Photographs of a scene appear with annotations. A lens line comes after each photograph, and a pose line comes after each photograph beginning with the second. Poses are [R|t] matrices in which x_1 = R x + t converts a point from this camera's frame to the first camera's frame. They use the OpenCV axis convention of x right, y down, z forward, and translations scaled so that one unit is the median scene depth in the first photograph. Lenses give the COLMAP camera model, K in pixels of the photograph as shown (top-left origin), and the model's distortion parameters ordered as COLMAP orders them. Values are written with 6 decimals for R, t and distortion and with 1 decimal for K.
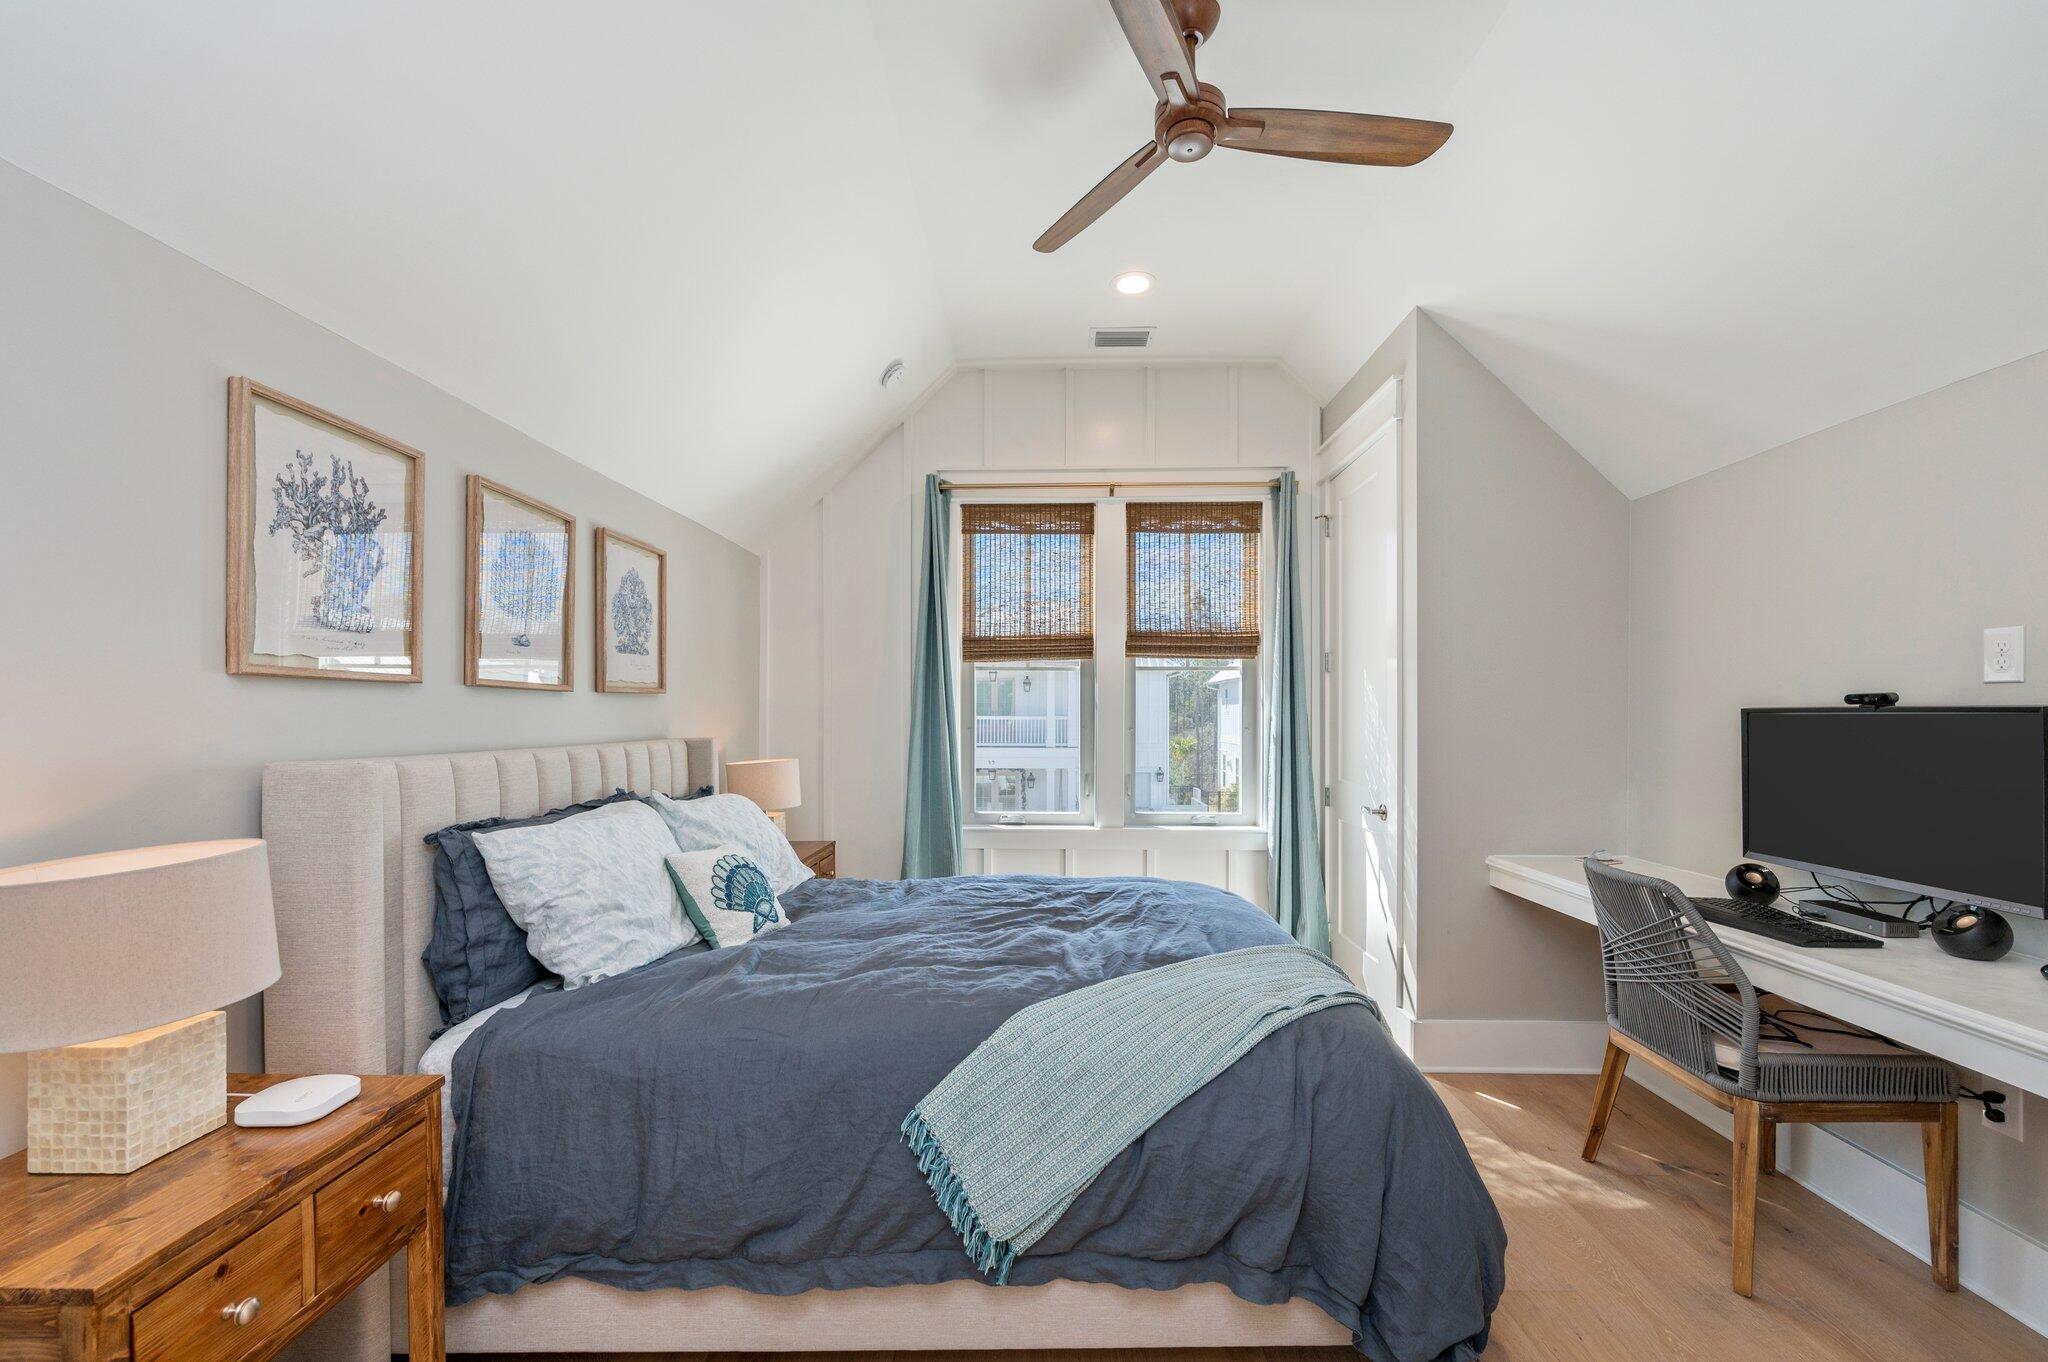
lens RADIAL K [[831.0, 0, 1019.3], [0, 831.0, 705.5], [0, 0, 1]] dist [-0.001259, -0.000173]
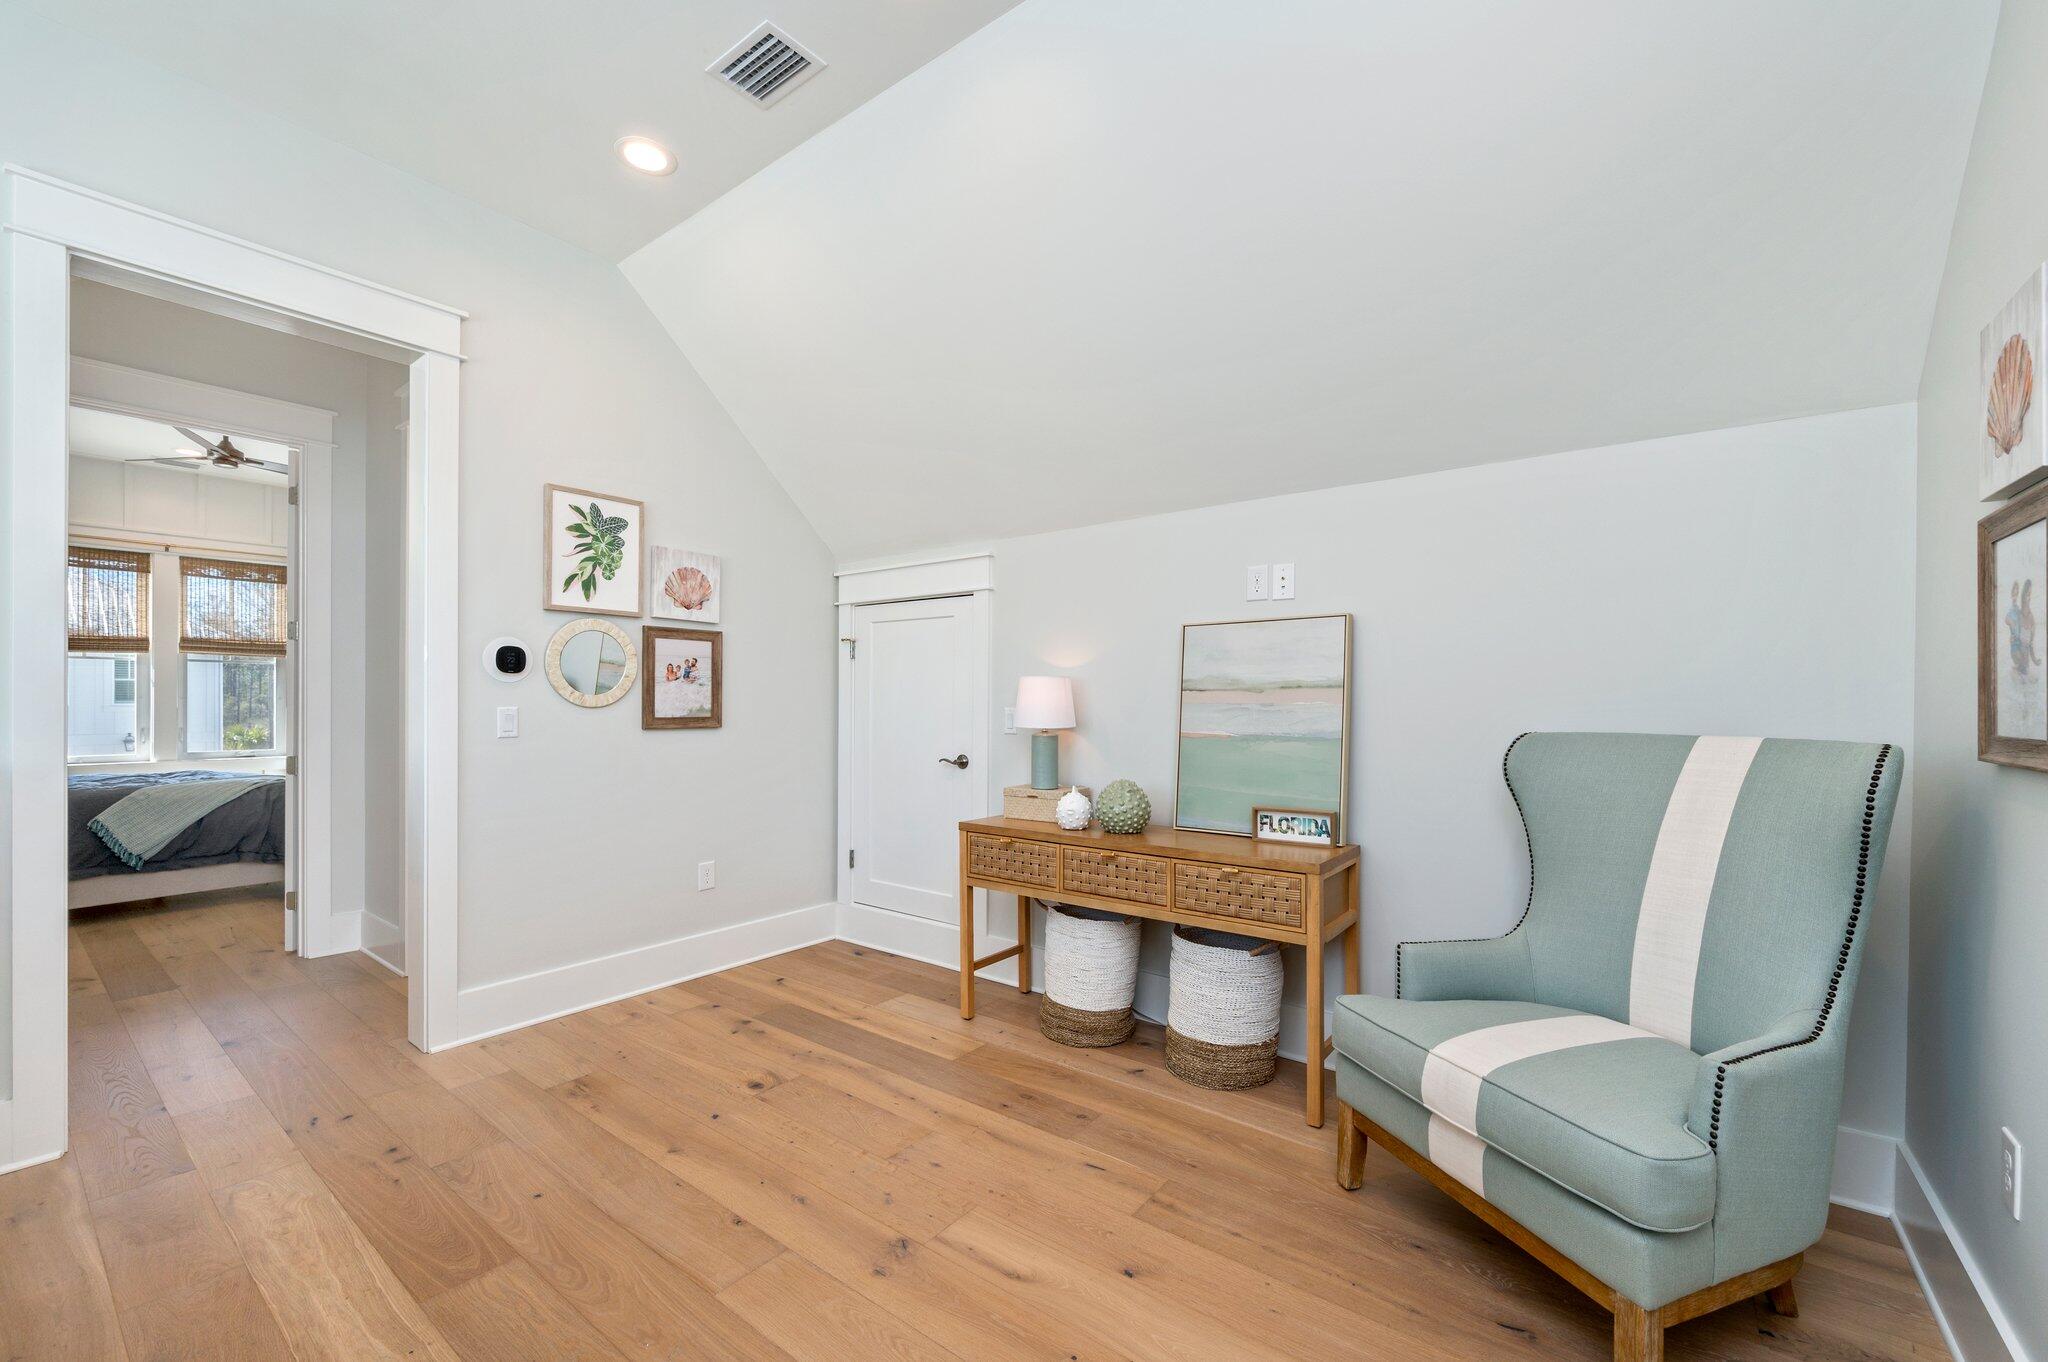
lens RADIAL K [[831.0, 0, 1019.3], [0, 831.0, 705.5], [0, 0, 1]] dist [-0.001259, -0.000173]
pose [[0.588146, -0.002770, 0.808750, -0.211760], [-0.011549, 0.999863, 0.011823, 0.004775], [-0.808673, -0.016294, 0.588033, -1.244455]]
